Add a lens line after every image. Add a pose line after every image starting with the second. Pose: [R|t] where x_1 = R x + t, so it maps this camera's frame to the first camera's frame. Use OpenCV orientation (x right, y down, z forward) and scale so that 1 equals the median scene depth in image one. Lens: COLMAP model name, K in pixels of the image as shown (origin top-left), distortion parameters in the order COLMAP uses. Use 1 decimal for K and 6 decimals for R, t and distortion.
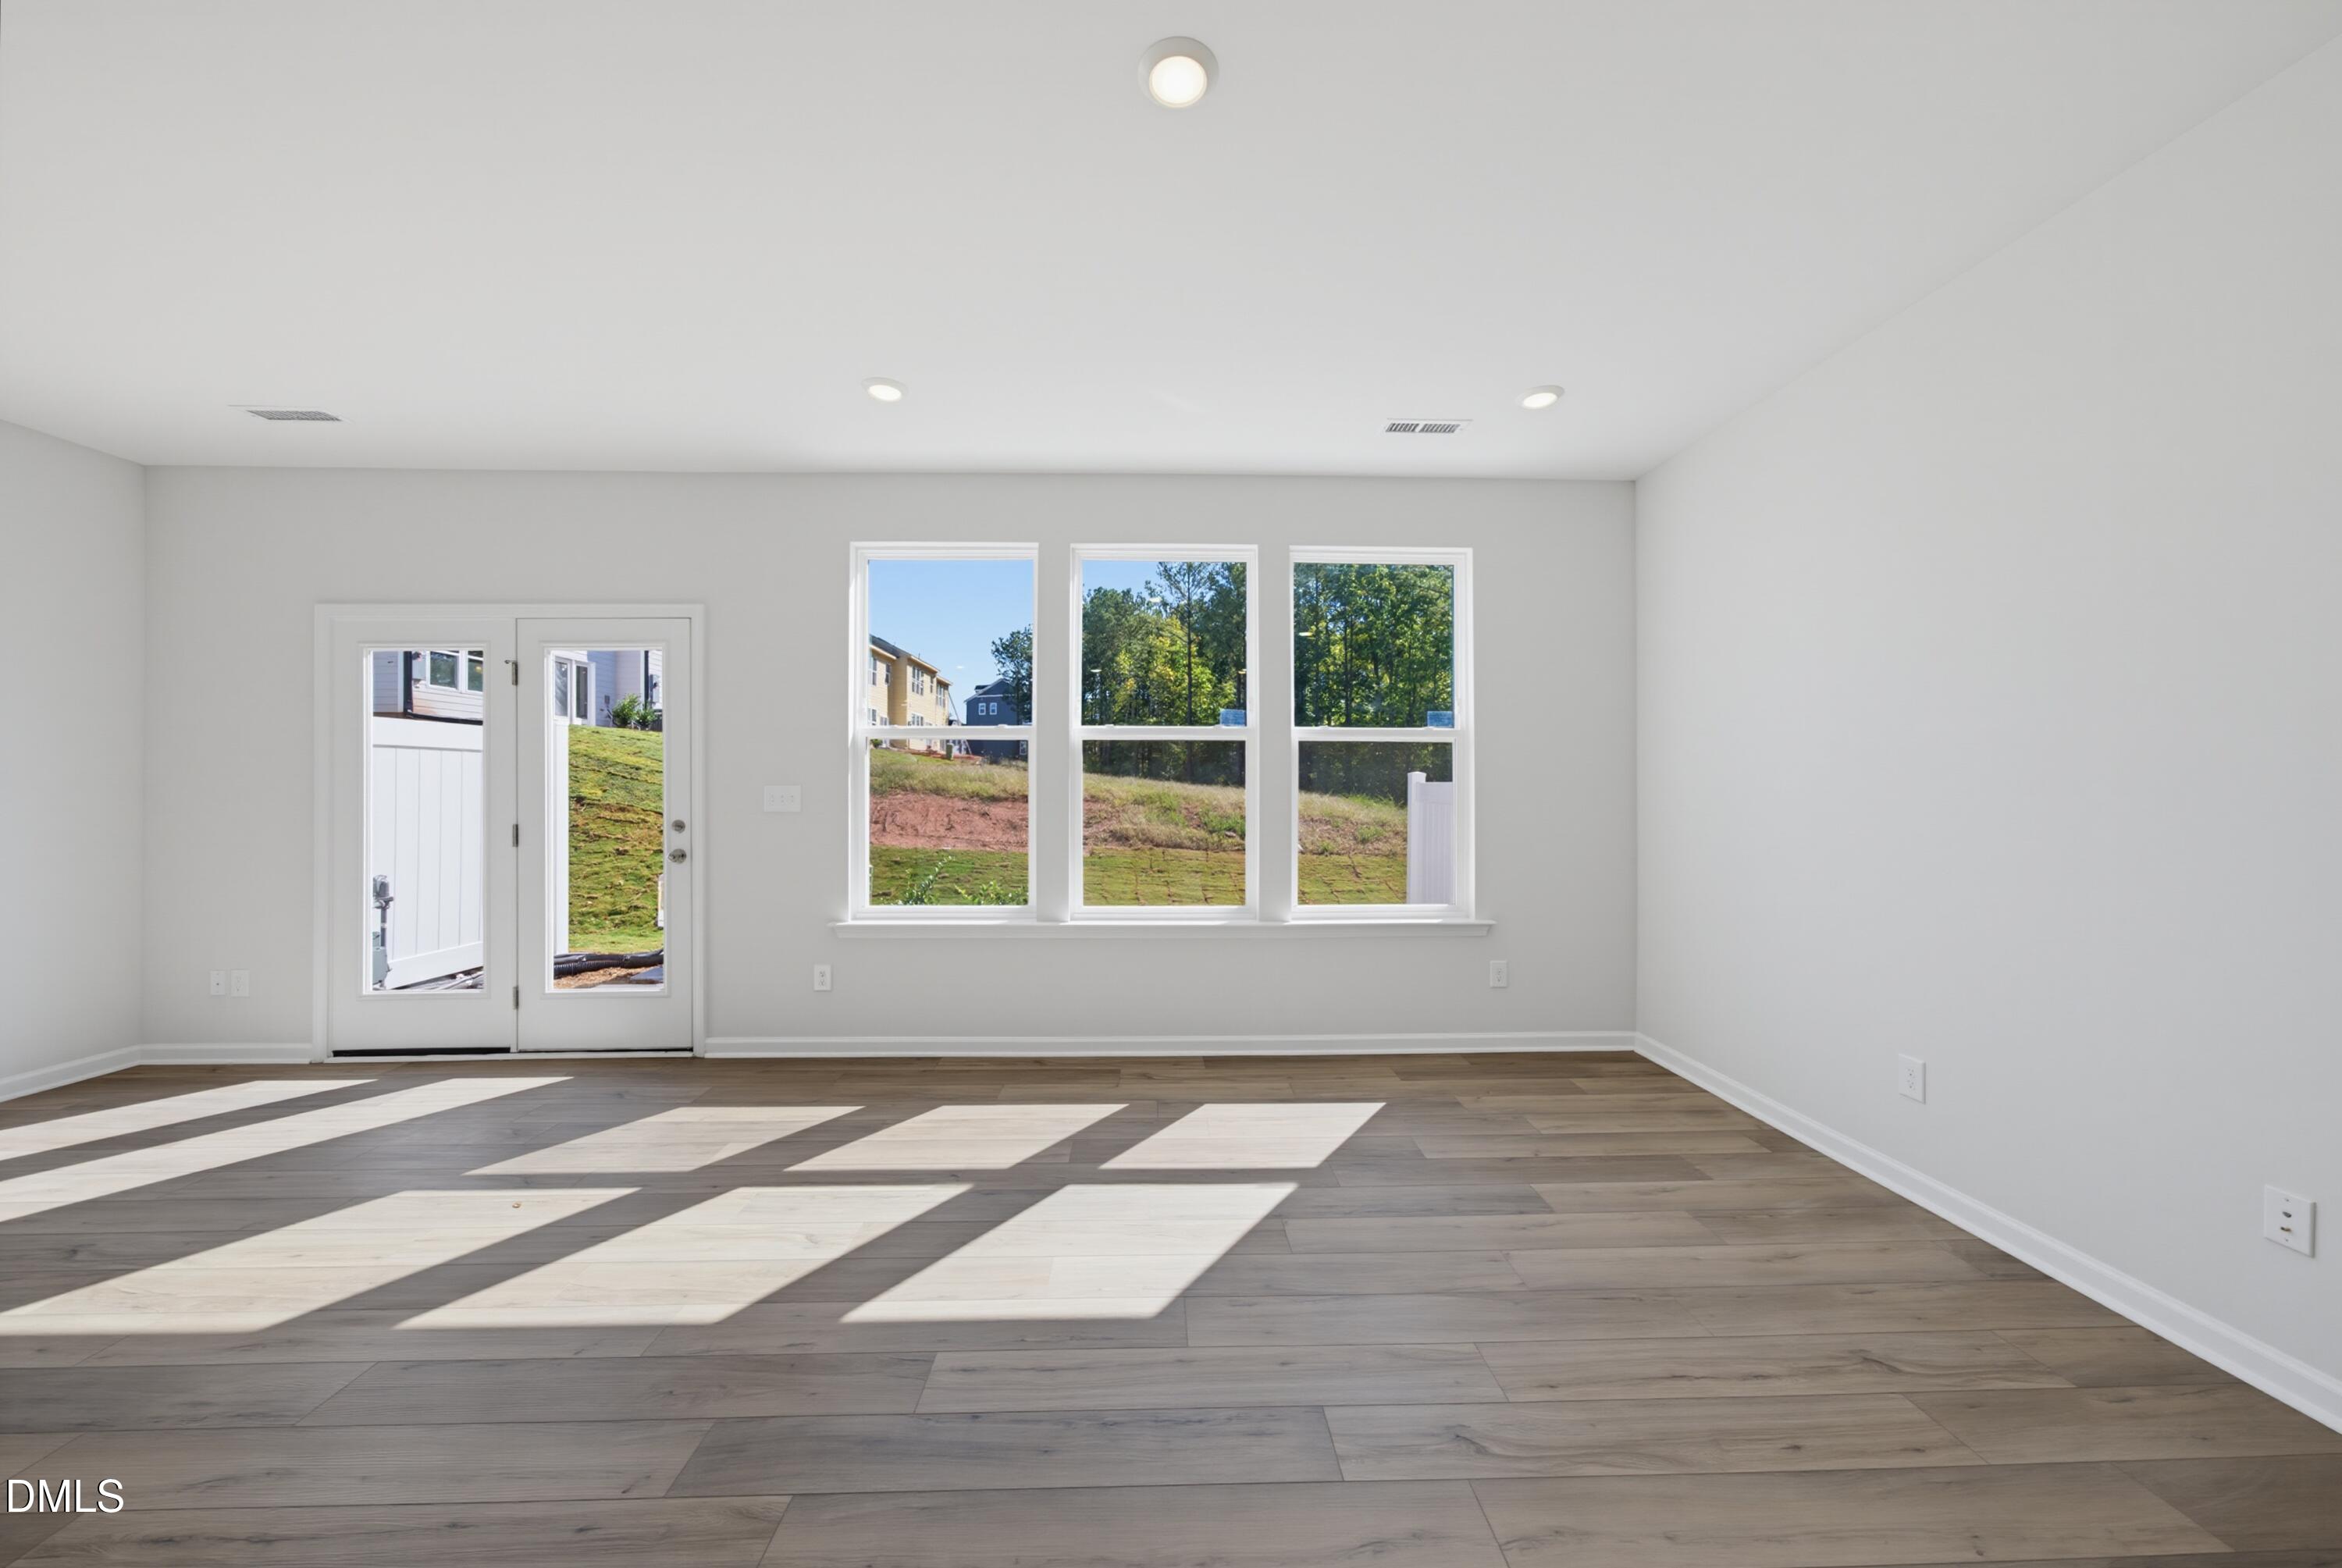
lens RADIAL K [[806.7, 0, 1173.8], [0, 806.7, 783.1], [0, 0, 1]] dist [-0.009995, 0.002756]
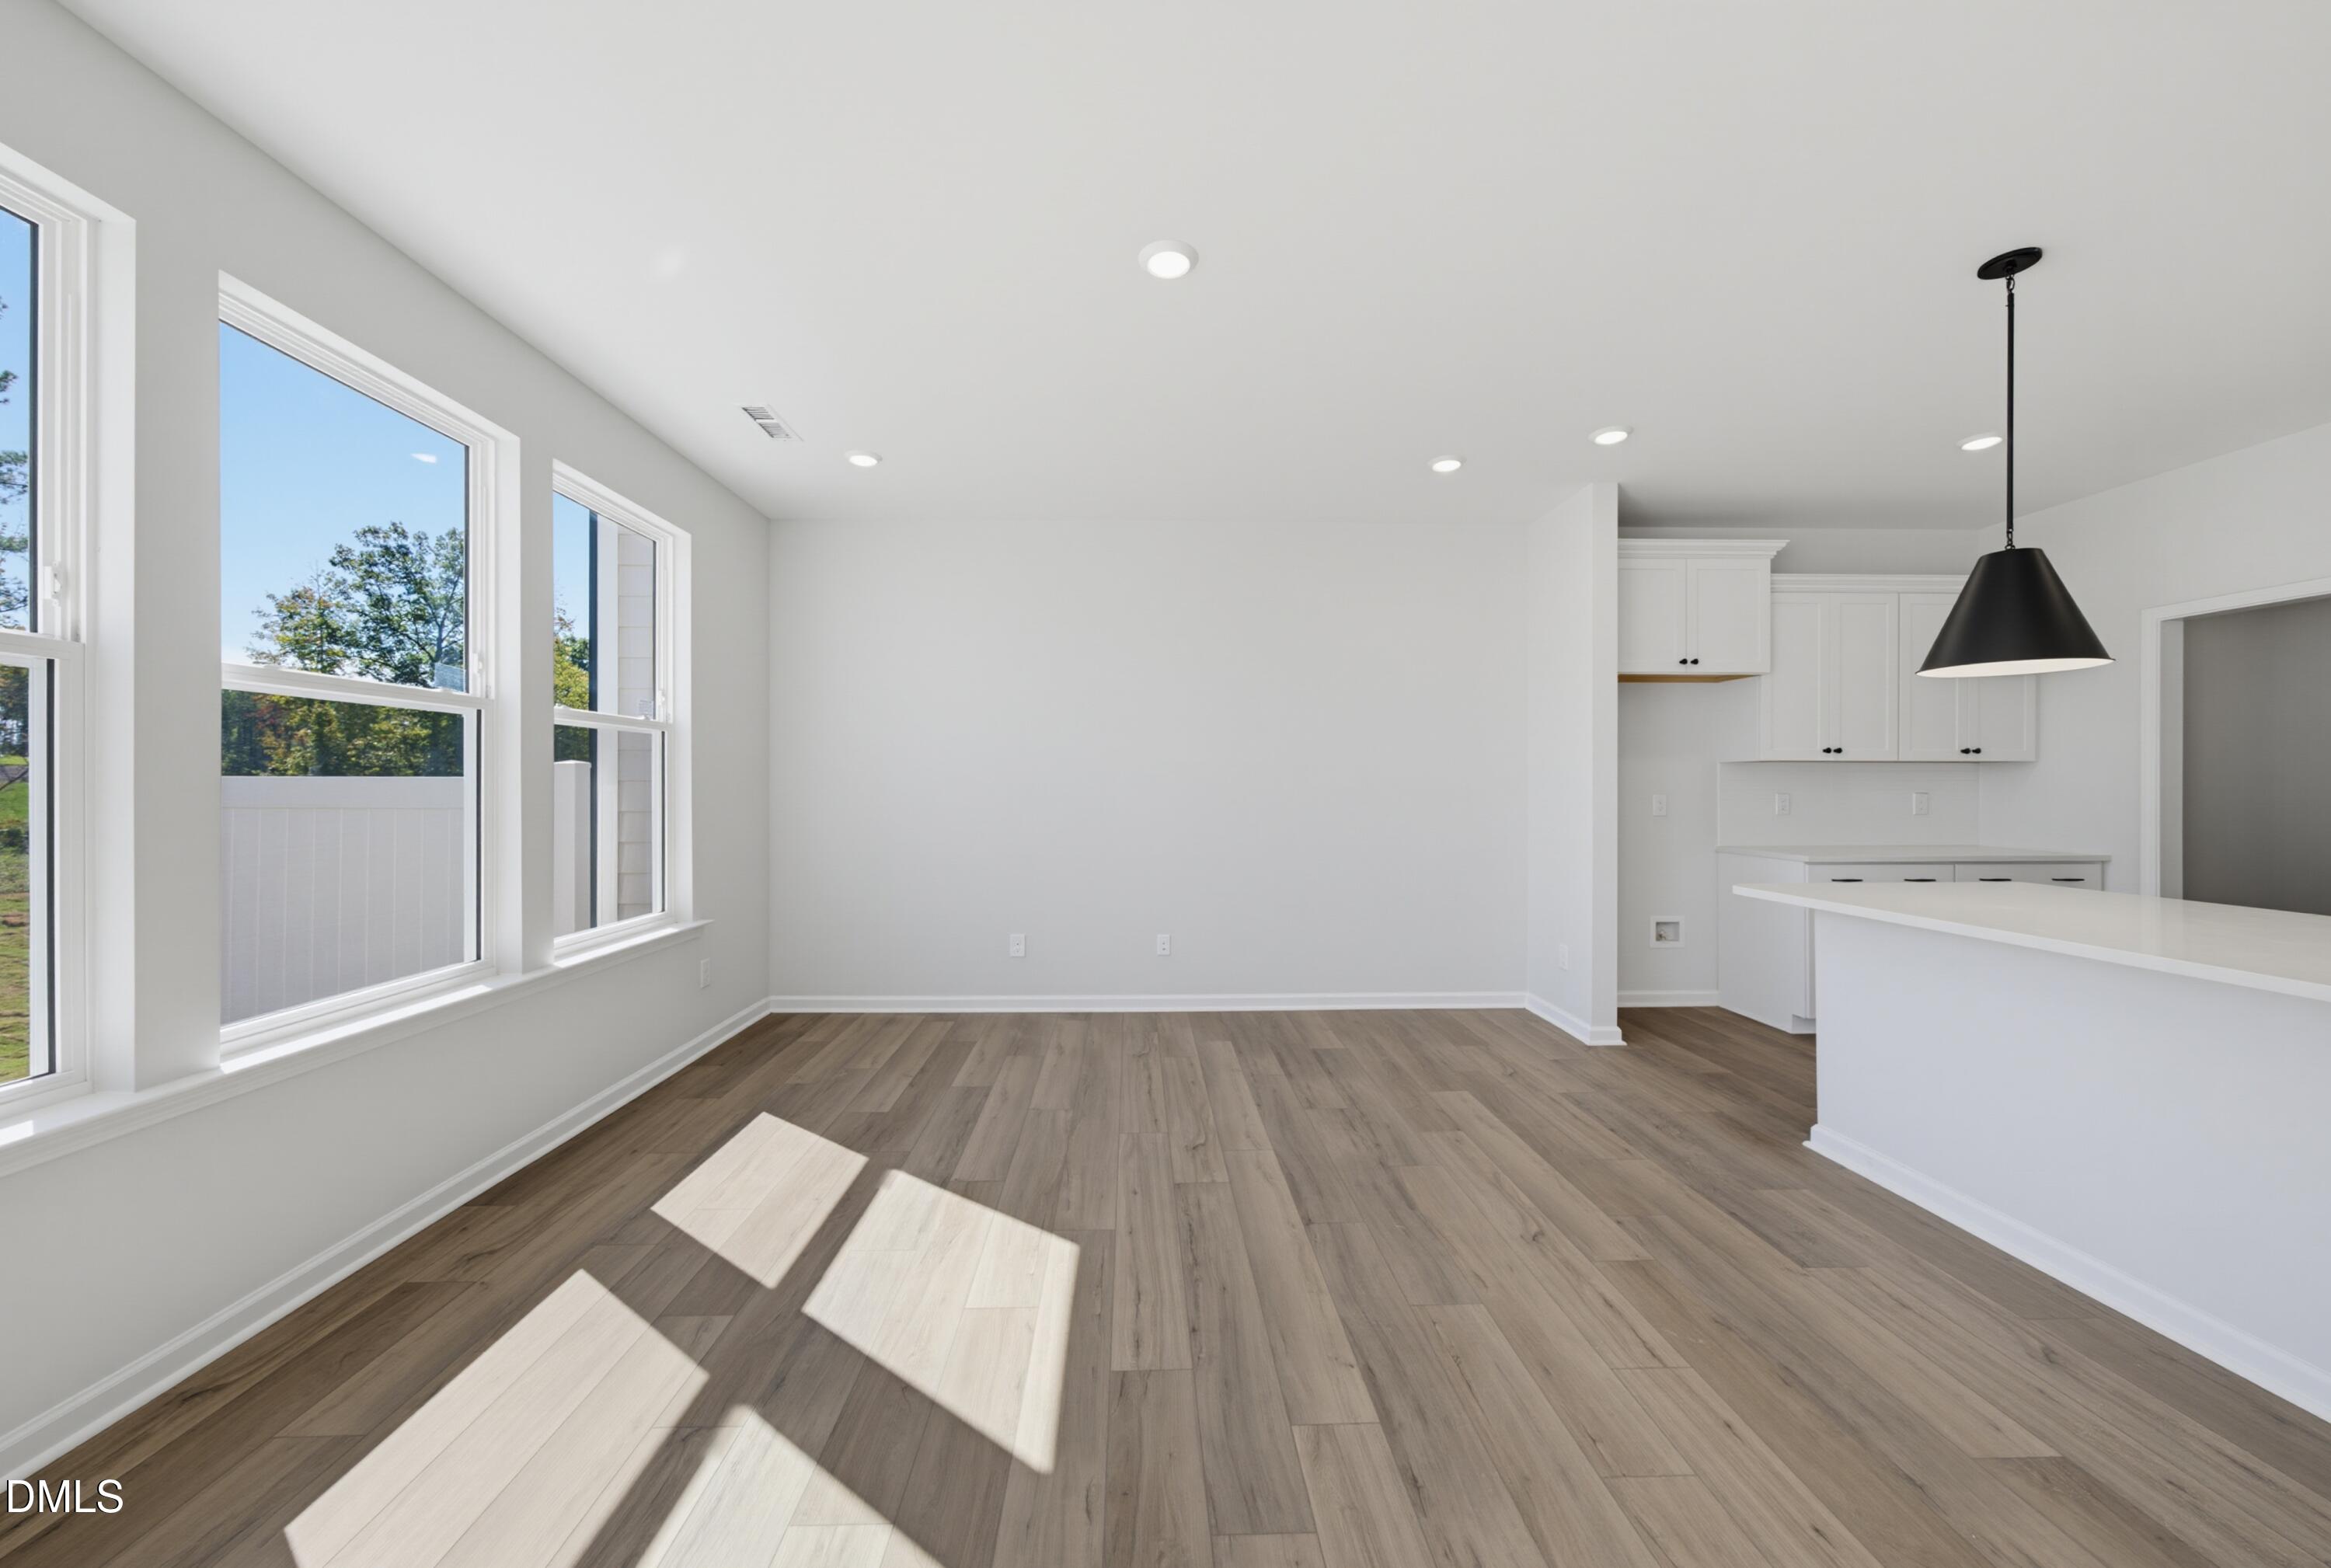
lens RADIAL K [[803.0, 0, 1161.6], [0, 803.0, 790.8], [0, 0, 1]] dist [-0.009995, 0.002756]
pose [[0.001491, -0.006469, 0.999978, -0.617024], [-0.004239, 0.999970, 0.006475, 0.002371], [-0.999990, -0.004249, 0.001464, 0.463359]]
